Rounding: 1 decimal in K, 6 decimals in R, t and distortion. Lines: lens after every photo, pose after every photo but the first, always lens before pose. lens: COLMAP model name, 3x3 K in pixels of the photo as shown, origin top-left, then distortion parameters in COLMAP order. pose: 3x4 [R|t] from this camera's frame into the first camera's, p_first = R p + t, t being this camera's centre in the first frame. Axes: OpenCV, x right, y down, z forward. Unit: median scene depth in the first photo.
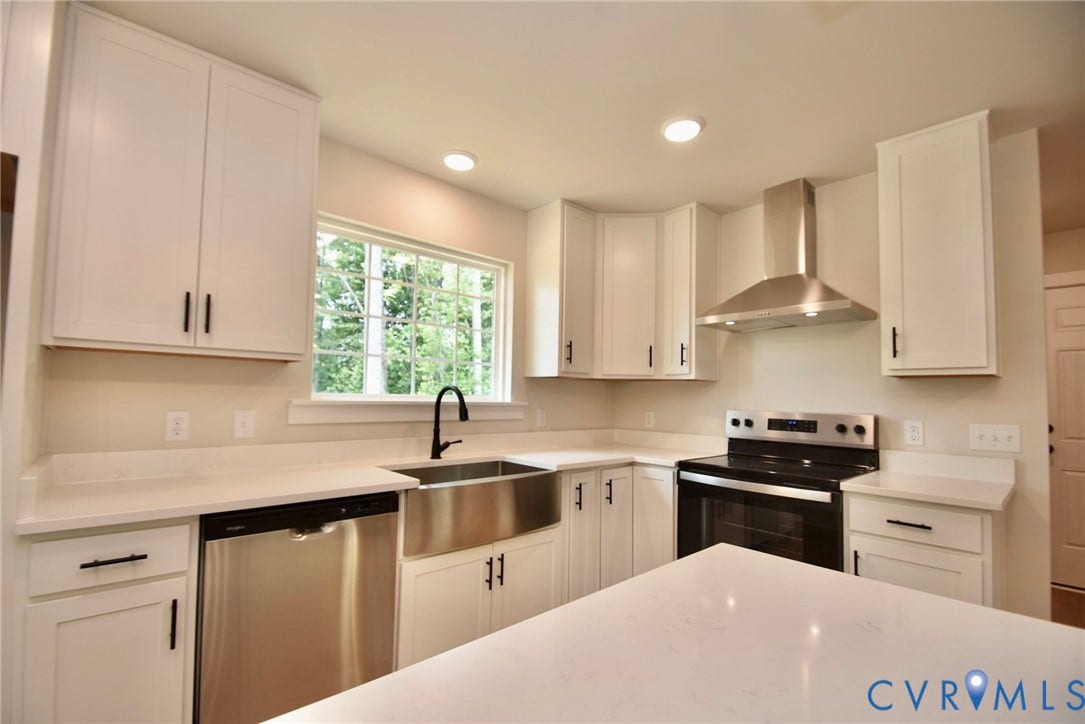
lens RADIAL K [[486.1, 0, 534.9], [0, 486.1, 373.3], [0, 0, 1]] dist [0.015544, -0.001322]
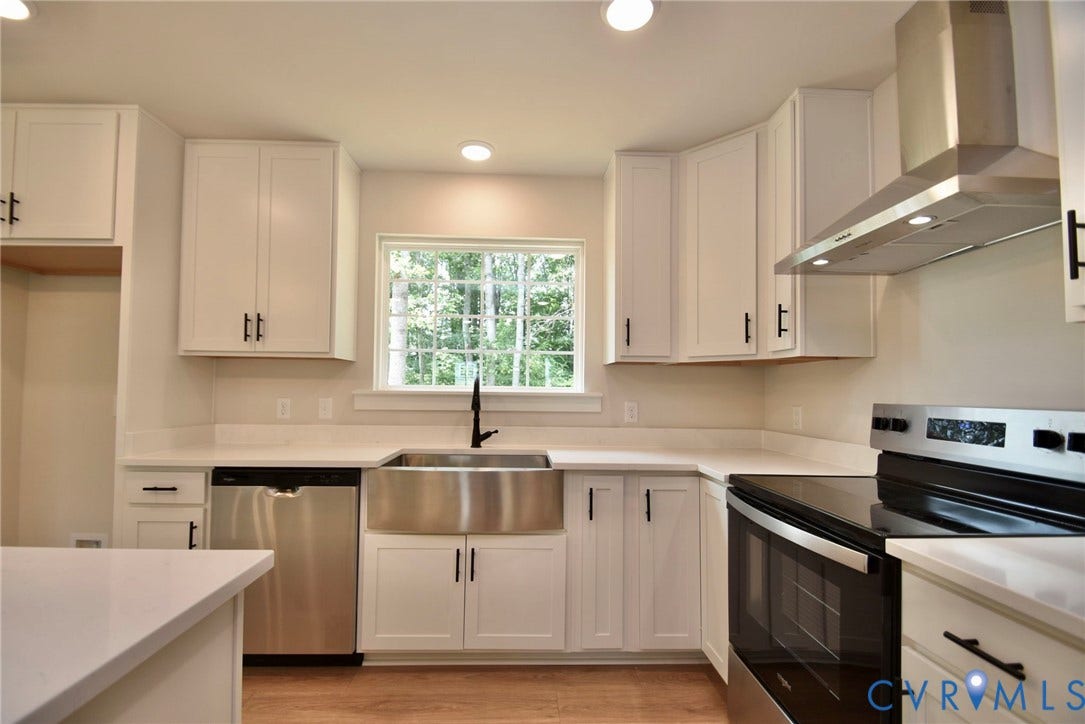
lens RADIAL K [[486.1, 0, 534.1], [0, 486.1, 374.1], [0, 0, 1]] dist [0.015544, -0.001322]
pose [[0.759846, -0.032771, -0.649276, 0.539166], [0.033533, 0.999375, -0.011197, 0.035405], [0.649237, -0.013264, 0.760470, 0.290855]]
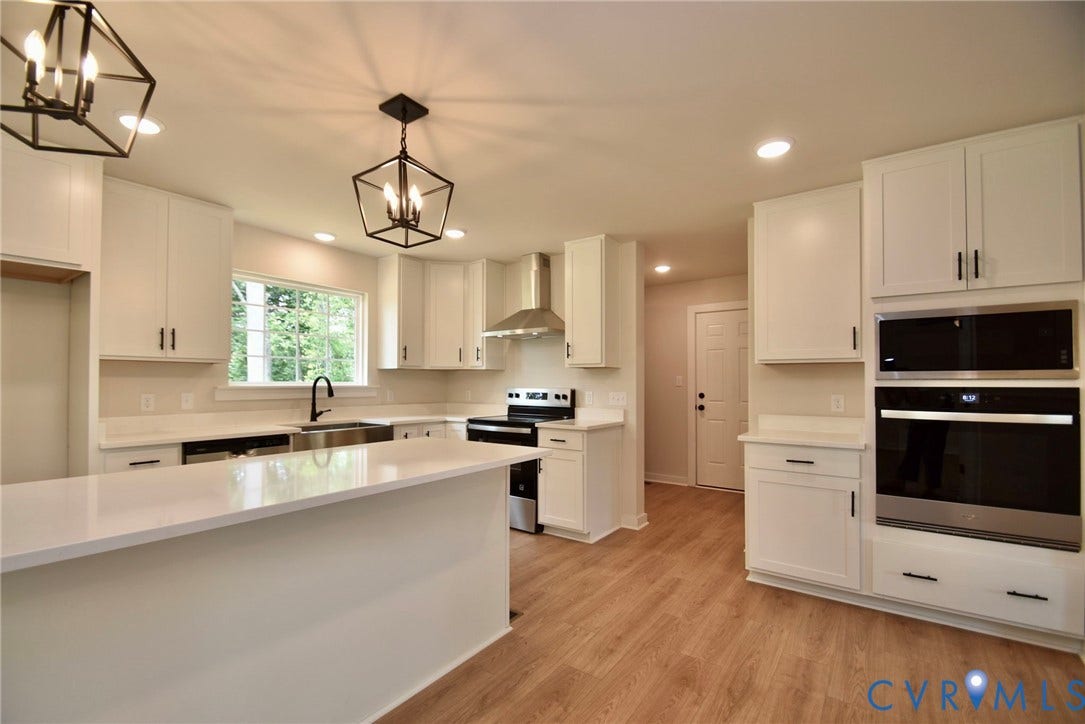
lens RADIAL K [[486.1, 0, 535.7], [0, 486.1, 374.9], [0, 0, 1]] dist [0.015544, -0.001322]
pose [[0.979170, -0.013507, 0.202594, 0.182840], [0.006403, 0.999343, 0.035680, -0.029140], [-0.202942, -0.033639, 0.978613, -0.690042]]
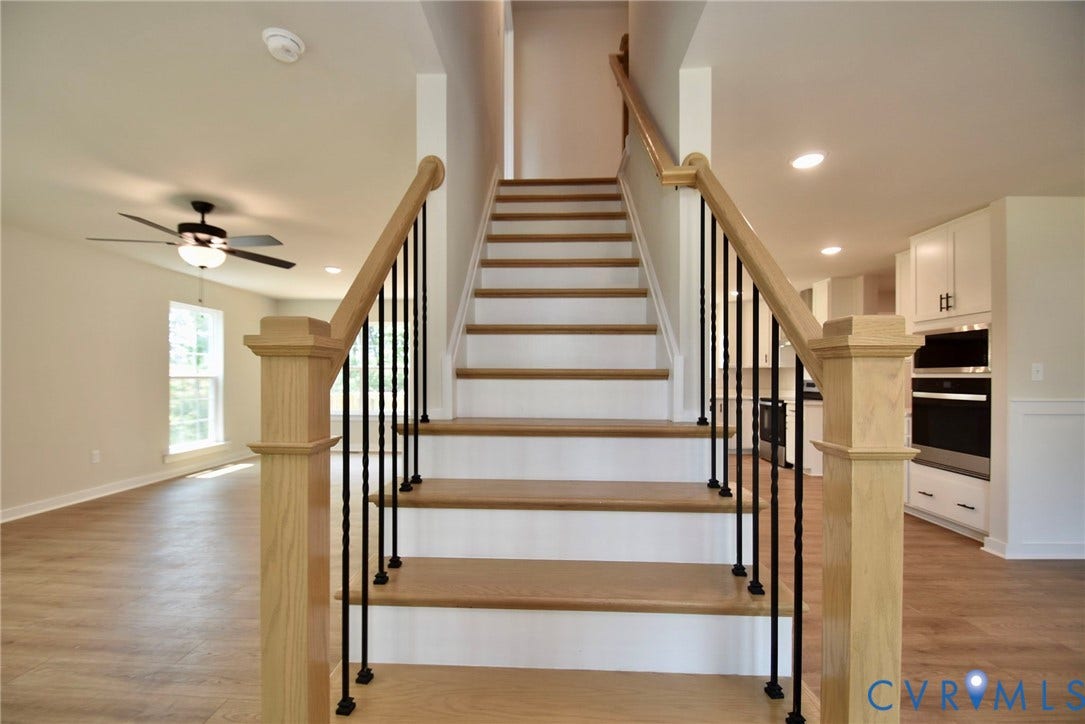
lens RADIAL K [[486.1, 0, 543.1], [0, 486.1, 373.2], [0, 0, 1]] dist [0.015544, -0.001322]
pose [[0.728522, -0.019112, -0.684755, 1.286083], [0.043464, 0.998886, 0.018363, -0.062293], [0.683642, -0.043140, 0.728542, -1.860380]]
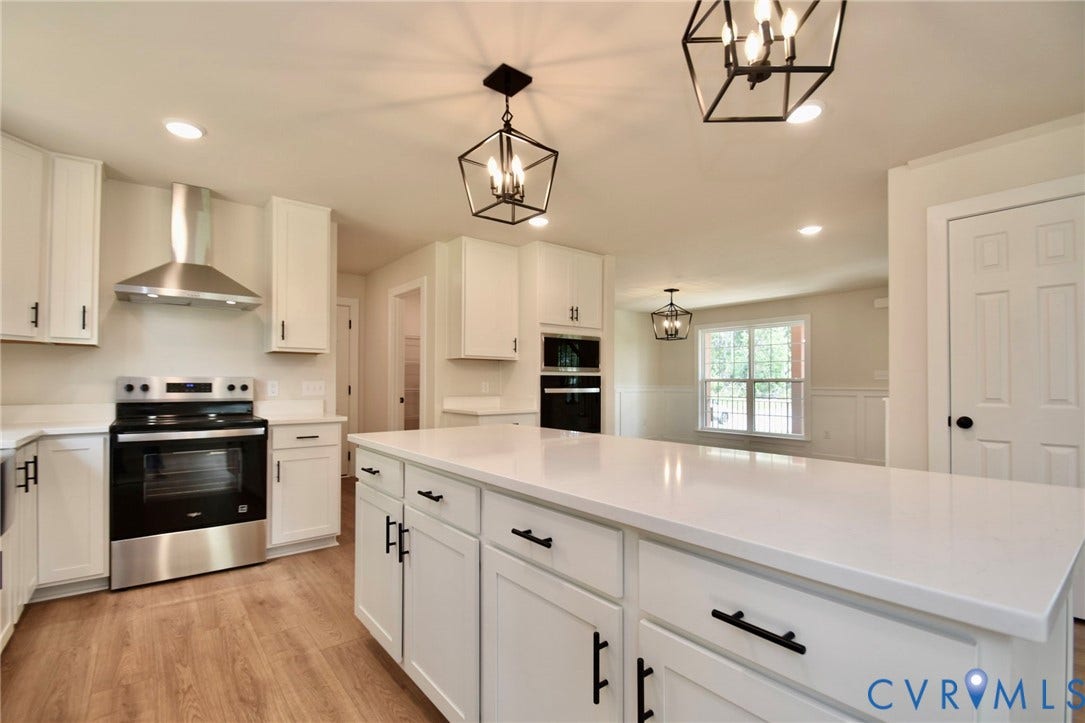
lens RADIAL K [[486.1, 0, 532.1], [0, 486.1, 375.7], [0, 0, 1]] dist [0.015544, -0.001322]
pose [[0.079618, -0.012651, 0.996745, -0.651123], [-0.055014, 0.998340, 0.017066, 0.009742], [-0.995306, -0.056194, 0.078790, 0.058882]]
